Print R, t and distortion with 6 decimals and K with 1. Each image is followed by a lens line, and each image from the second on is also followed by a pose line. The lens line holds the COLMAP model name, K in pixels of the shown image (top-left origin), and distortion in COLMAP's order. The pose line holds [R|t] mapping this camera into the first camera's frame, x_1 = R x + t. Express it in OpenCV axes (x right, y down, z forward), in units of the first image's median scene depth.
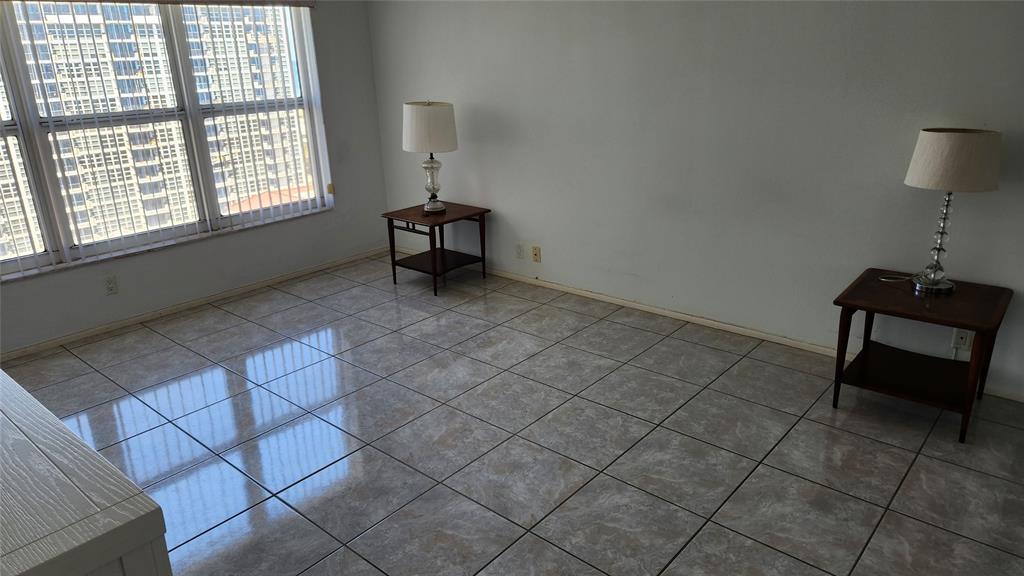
lens RADIAL K [[688.8, 0, 505.7], [0, 688.8, 287.1], [0, 0, 1]] dist [0.010793, 0.000876]
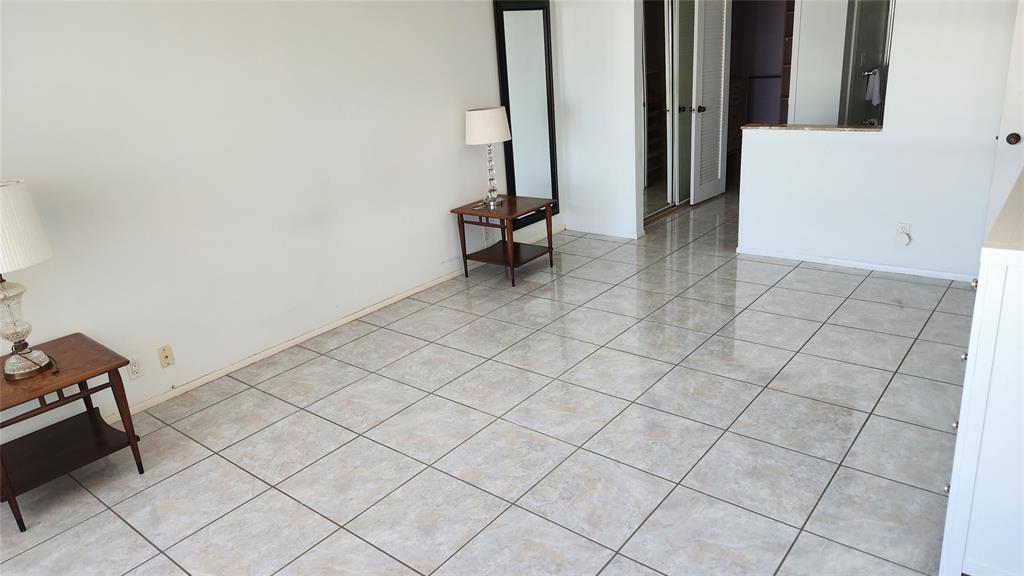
lens RADIAL K [[688.8, 0, 512.3], [0, 688.8, 286.9], [0, 0, 1]] dist [0.010793, 0.000876]
pose [[-0.047374, -0.294881, 0.954359, -0.835081], [0.395382, 0.871861, 0.289017, -0.228943], [-0.917294, 0.391029, 0.075287, 0.731055]]
